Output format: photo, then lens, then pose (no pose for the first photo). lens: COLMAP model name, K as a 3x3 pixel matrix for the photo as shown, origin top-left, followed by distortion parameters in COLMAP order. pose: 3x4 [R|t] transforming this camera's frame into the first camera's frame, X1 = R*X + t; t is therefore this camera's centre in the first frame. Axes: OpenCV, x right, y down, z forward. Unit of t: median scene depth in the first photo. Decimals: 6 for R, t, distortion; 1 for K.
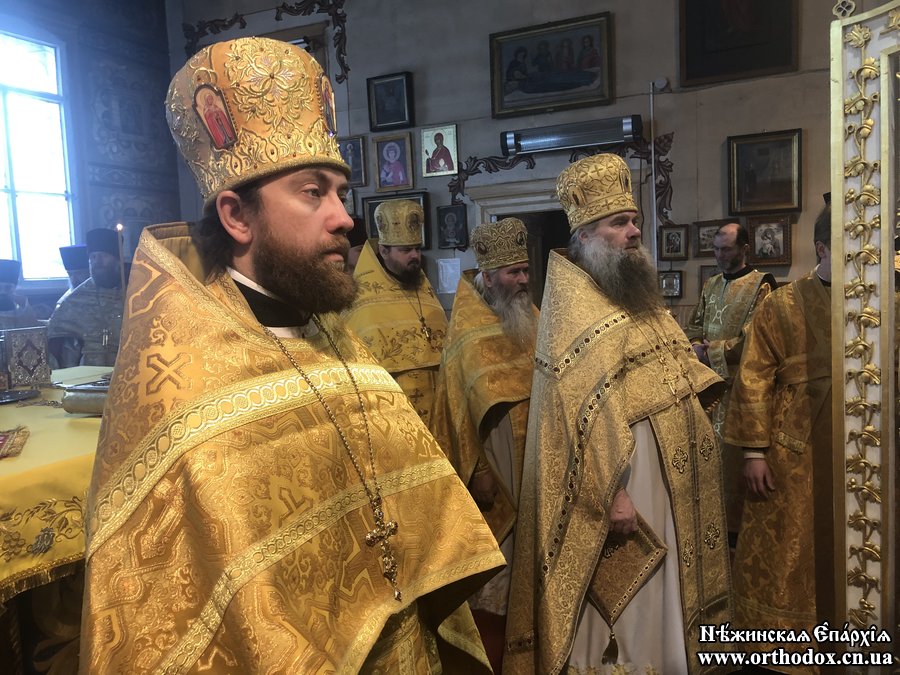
lens RADIAL K [[738.7, 0, 444.5], [0, 738.7, 332.7], [0, 0, 1]] dist [0.025130, -0.018850]
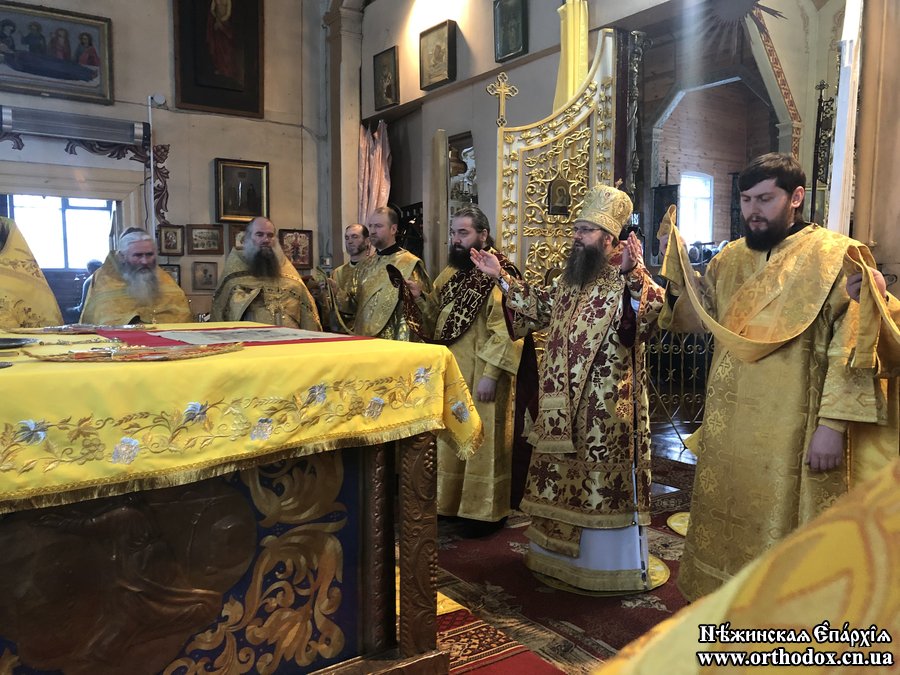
lens RADIAL K [[738.7, 0, 444.5], [0, 738.7, 332.7], [0, 0, 1]] dist [0.025130, -0.018850]
pose [[0.507799, -0.018128, 0.861285, -0.466847], [0.046277, 0.998909, -0.006259, 0.048268], [-0.860232, 0.043036, 0.508084, 0.058931]]
